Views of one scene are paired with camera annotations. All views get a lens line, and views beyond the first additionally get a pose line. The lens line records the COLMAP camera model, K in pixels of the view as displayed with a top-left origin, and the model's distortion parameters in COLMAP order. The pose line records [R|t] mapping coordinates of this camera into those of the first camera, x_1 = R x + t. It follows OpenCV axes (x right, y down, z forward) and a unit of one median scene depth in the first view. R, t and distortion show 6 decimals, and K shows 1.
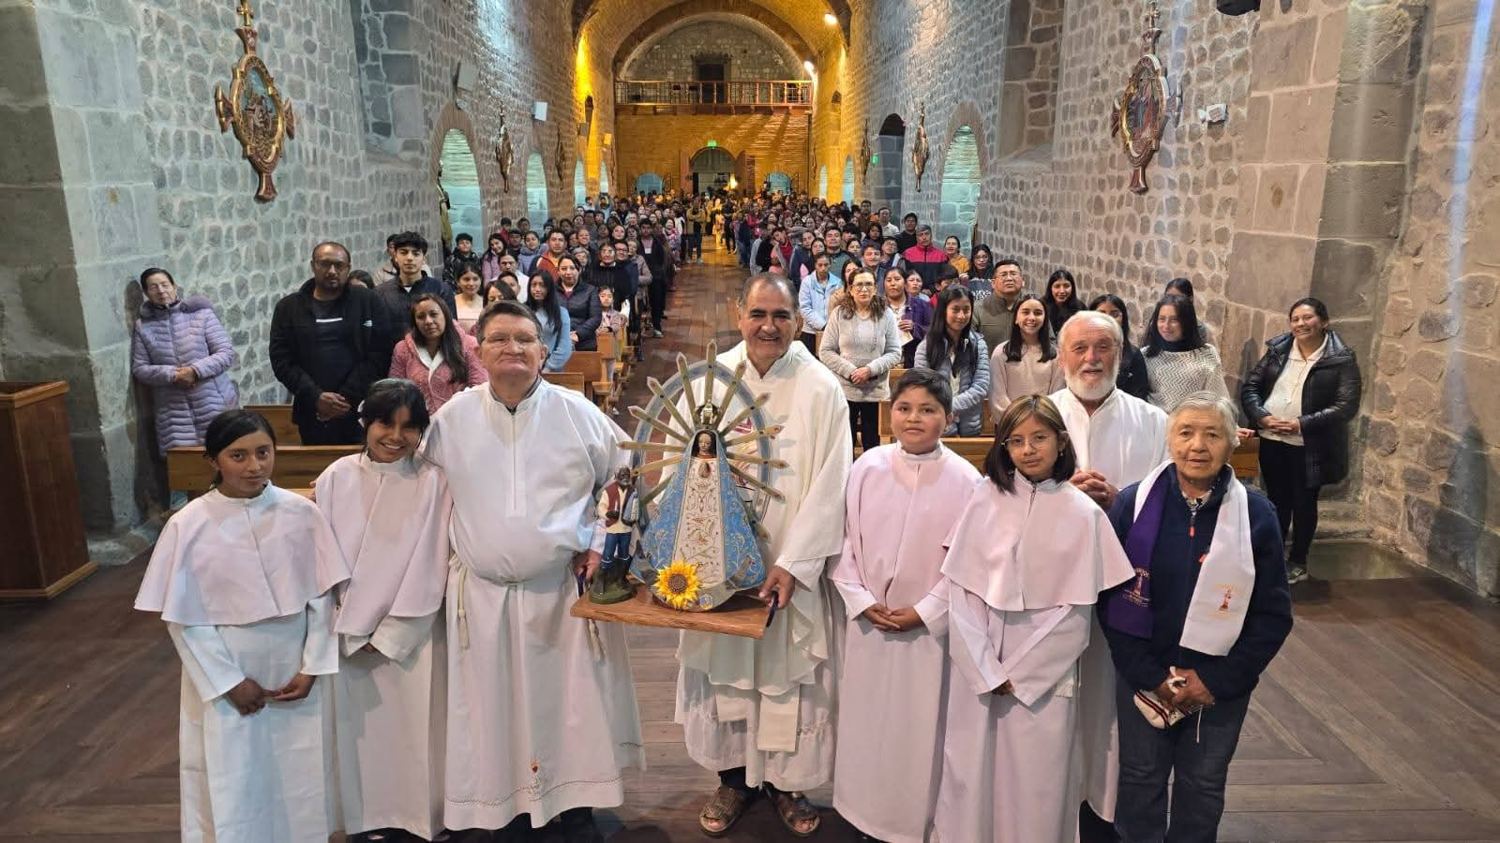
lens RADIAL K [[1012.5, 0, 753.9], [0, 1012.5, 433.0], [0, 0, 1]] dist [0.024002, -0.012801]
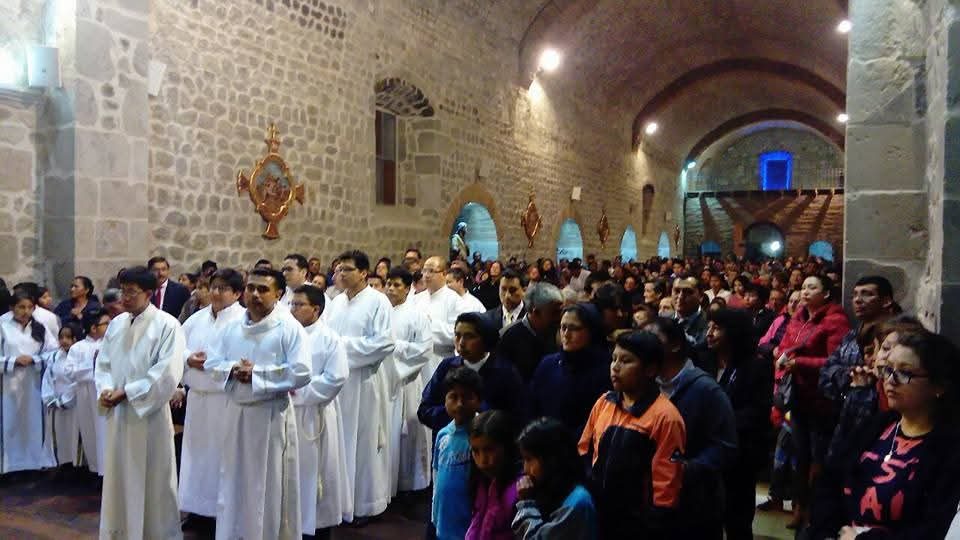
lens RADIAL K [[794.0, 0, 485.3], [0, 794.0, 270.3], [0, 0, 1]] dist [0.069819, -0.069790]
pose [[0.889321, 0.022654, -0.456722, 0.377076], [-0.123800, 0.973401, -0.192780, 0.024112], [0.440206, 0.227986, 0.868471, 0.044171]]
